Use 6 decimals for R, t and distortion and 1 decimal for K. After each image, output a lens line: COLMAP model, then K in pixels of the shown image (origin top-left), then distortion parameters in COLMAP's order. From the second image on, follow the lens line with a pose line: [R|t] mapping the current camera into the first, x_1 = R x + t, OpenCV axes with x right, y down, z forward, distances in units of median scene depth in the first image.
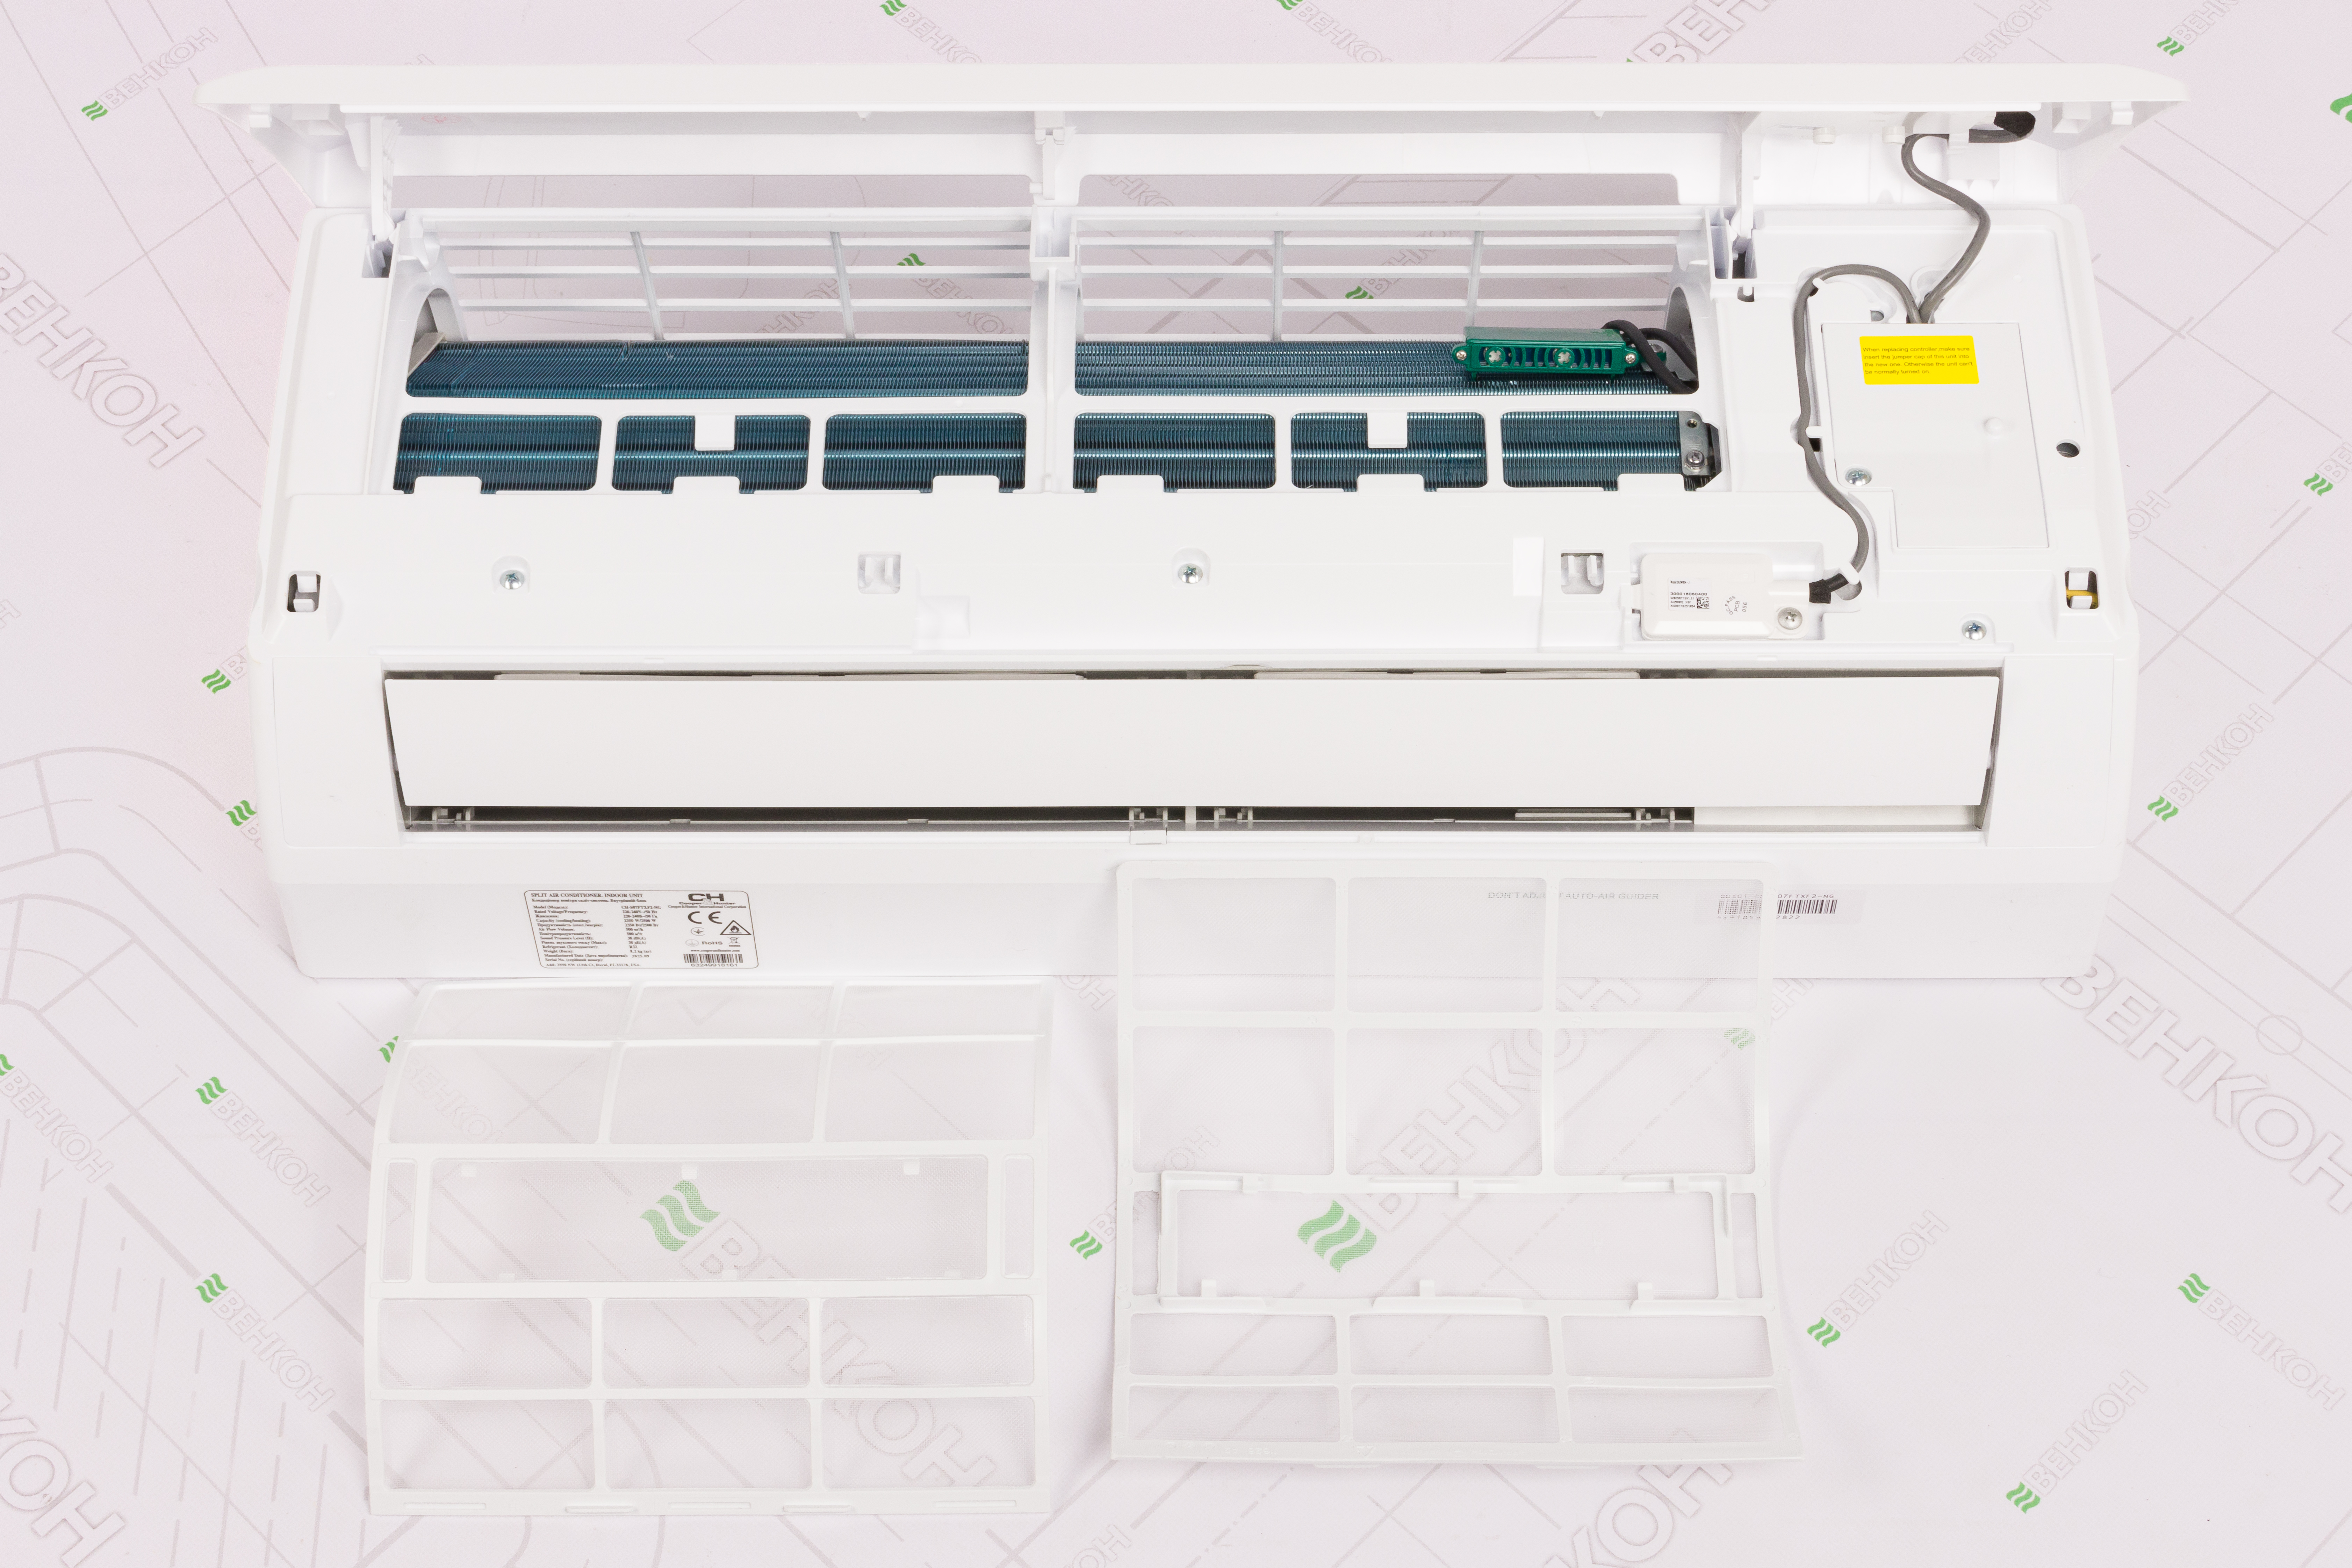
lens RADIAL K [[4128.8, 0, 1167.2], [0, 4128.8, 743.1], [0, 0, 1]] dist [-0.023772, 0.052388]
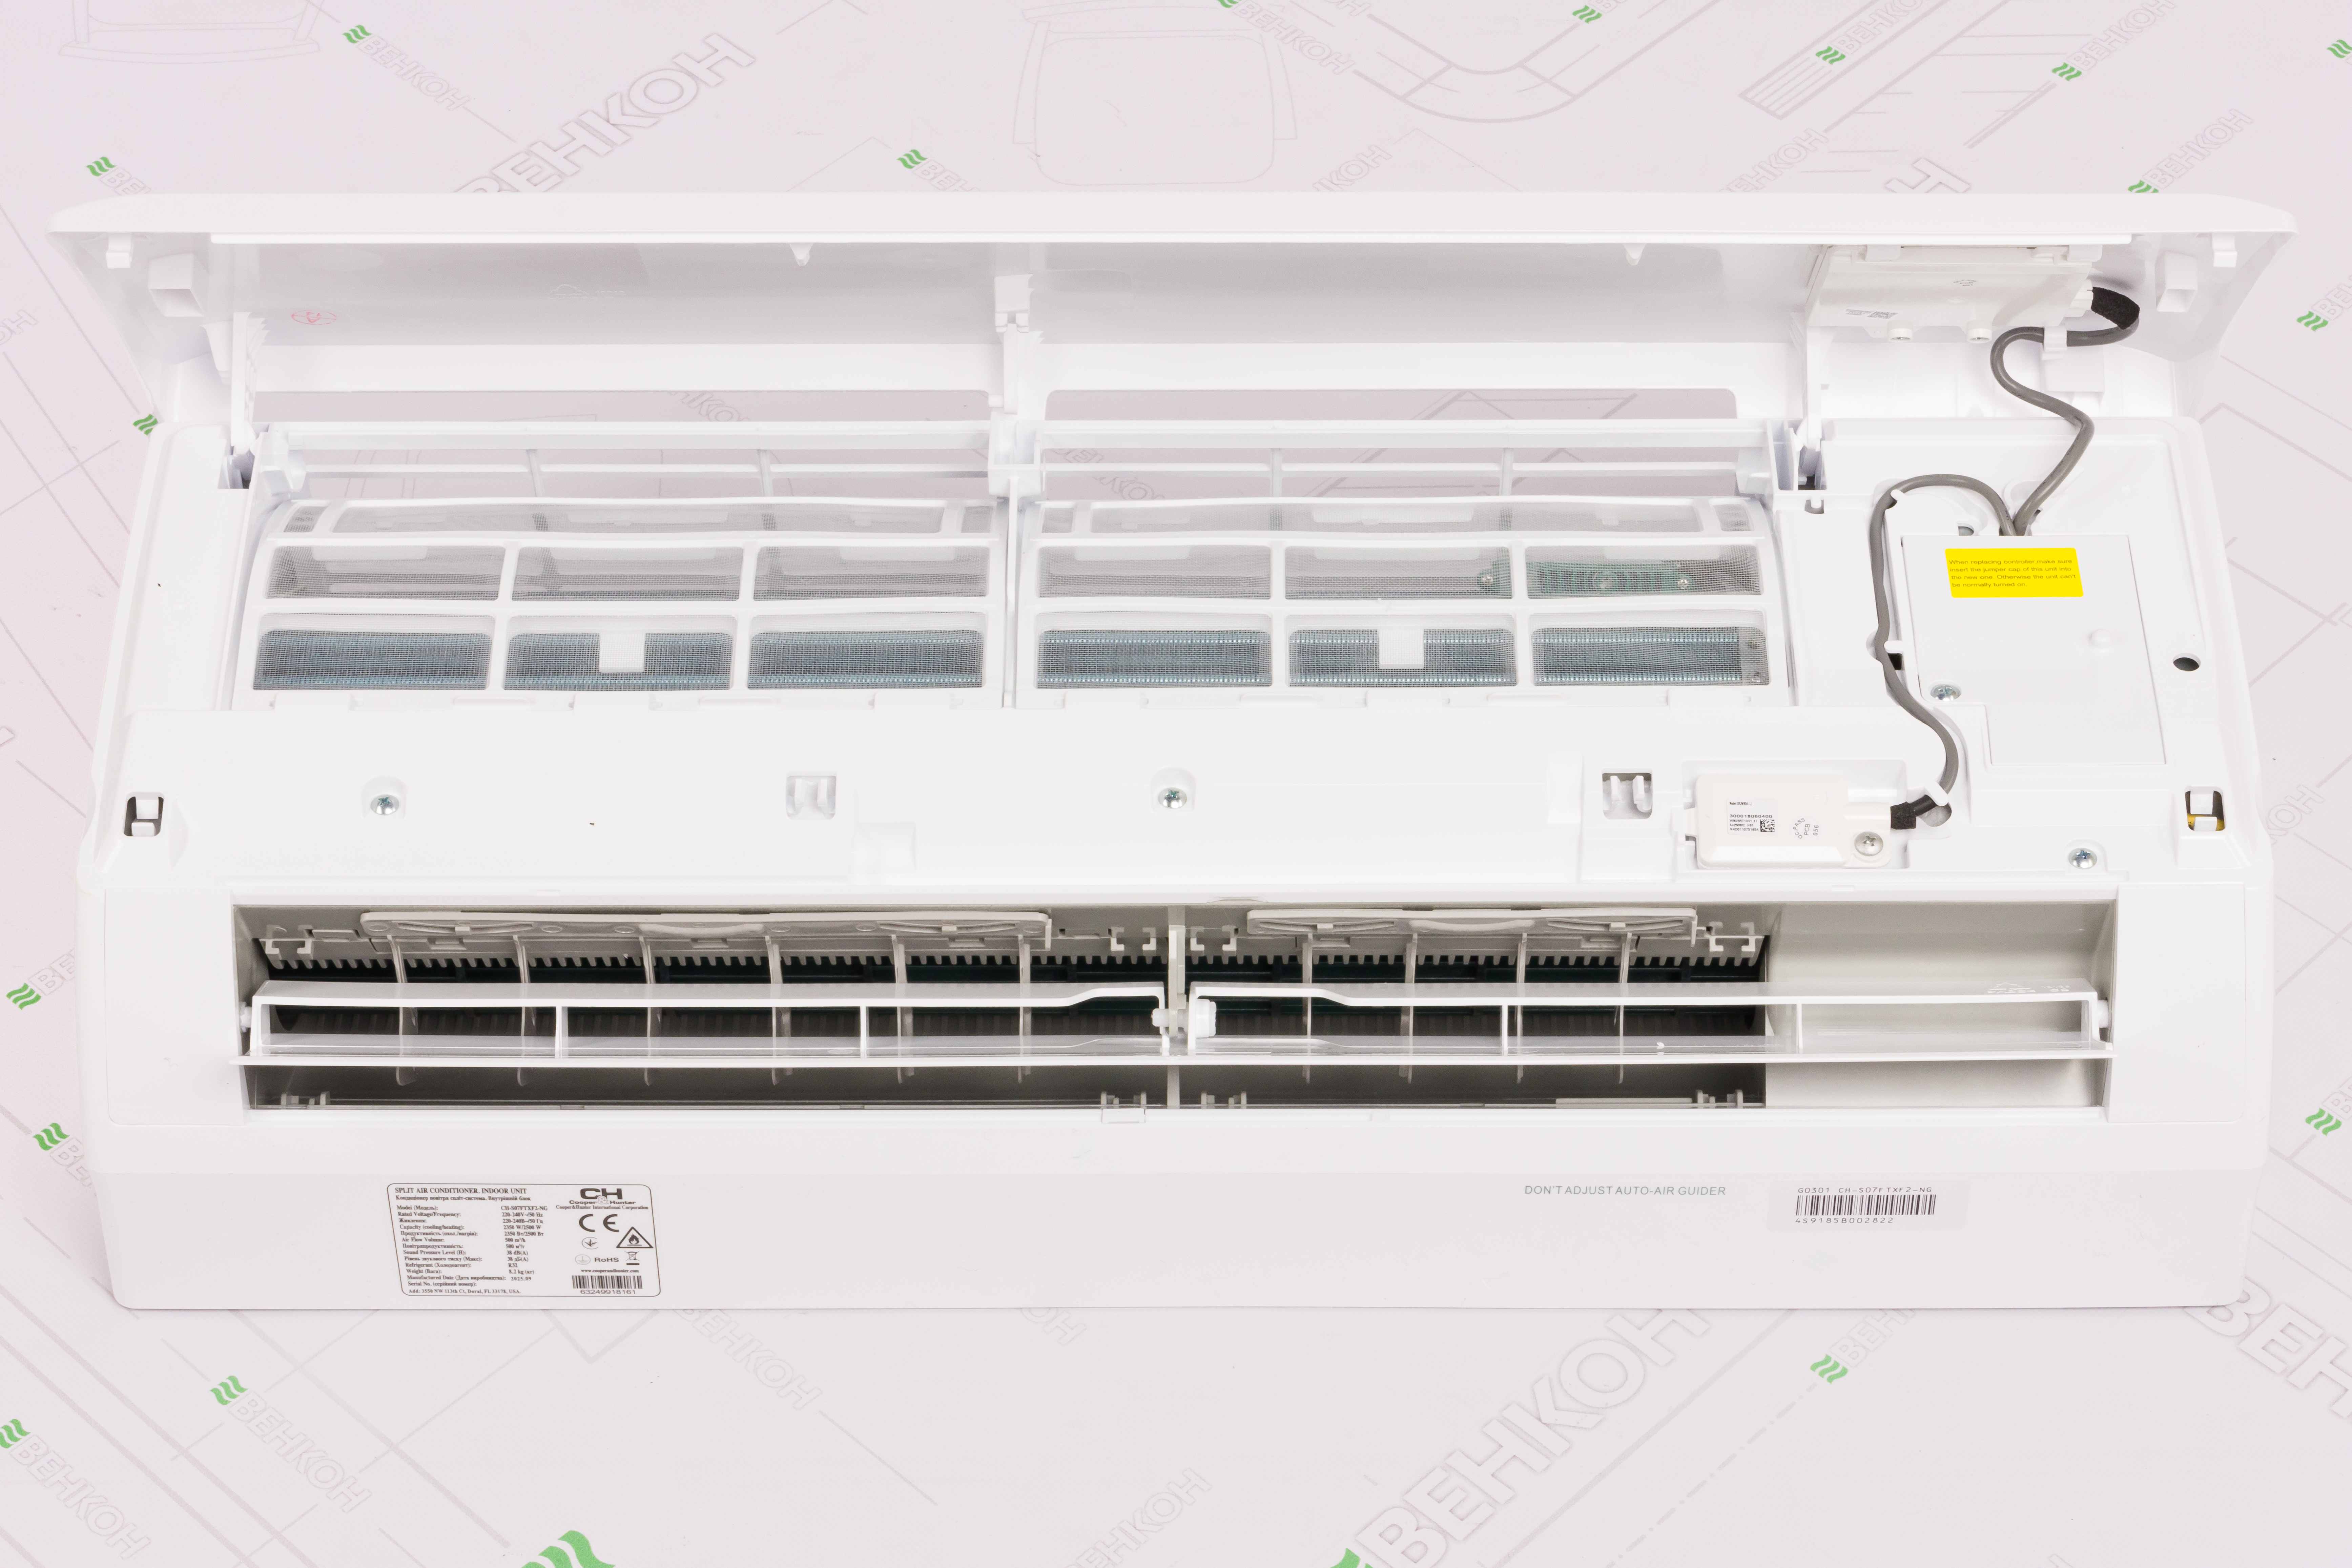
lens RADIAL K [[5449.8, 0, 1176.0], [0, 5449.8, 784.0], [0, 0, 1]] dist [-0.032449, -1.080424]
pose [[0.999996, 0.000482, 0.002678, 0.003134], [0.000022, 0.982759, -0.184889, 0.161055], [-0.002721, 0.184889, 0.982756, -0.113660]]
